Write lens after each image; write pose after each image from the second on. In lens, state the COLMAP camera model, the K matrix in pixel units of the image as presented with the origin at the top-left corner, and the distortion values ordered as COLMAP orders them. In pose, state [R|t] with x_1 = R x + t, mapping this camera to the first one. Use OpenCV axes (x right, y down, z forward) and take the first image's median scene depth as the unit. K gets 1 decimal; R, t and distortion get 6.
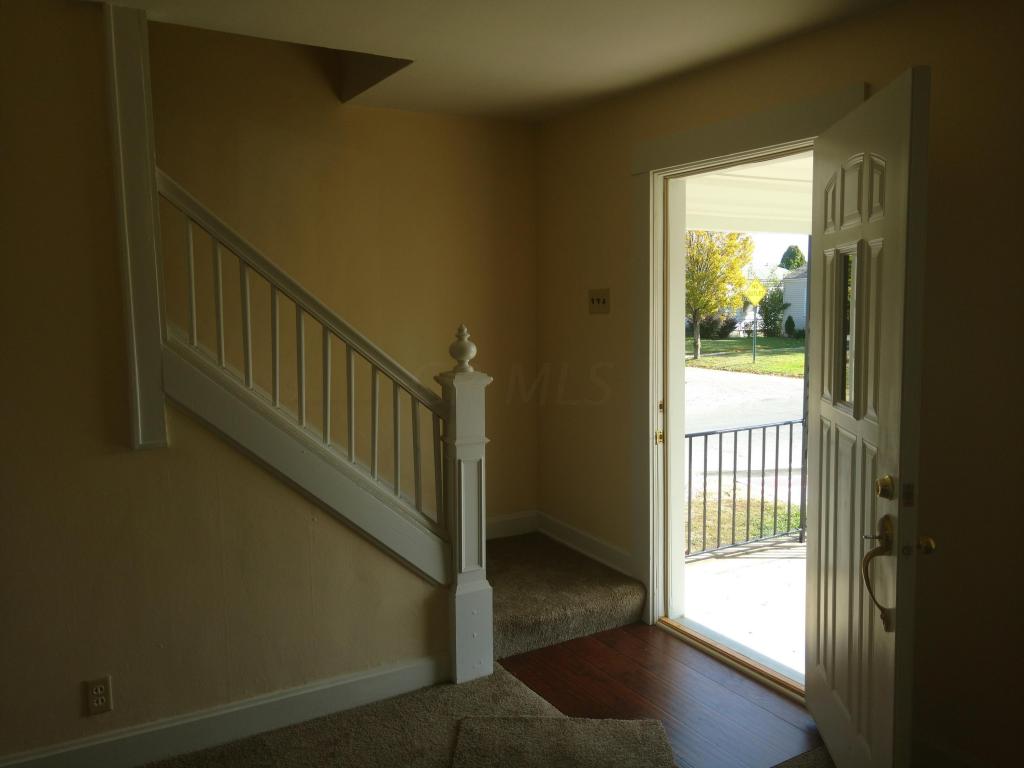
lens RADIAL K [[819.3, 0, 509.5], [0, 819.3, 373.5], [0, 0, 1]] dist [0.033208, -0.034164]
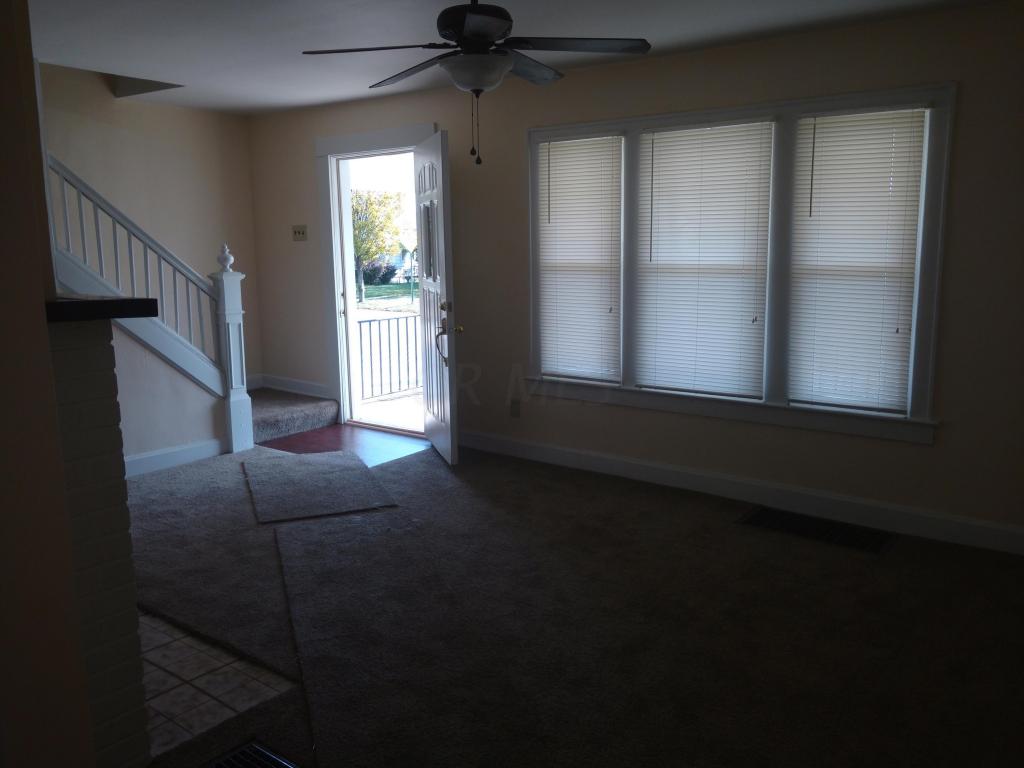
lens RADIAL K [[819.3, 0, 509.5], [0, 819.3, 373.5], [0, 0, 1]] dist [0.033208, -0.034164]
pose [[0.919807, -0.062778, 0.387315, -0.172121], [0.039763, 0.996950, 0.067161, 0.106071], [-0.390350, -0.046374, 0.919498, -0.736578]]
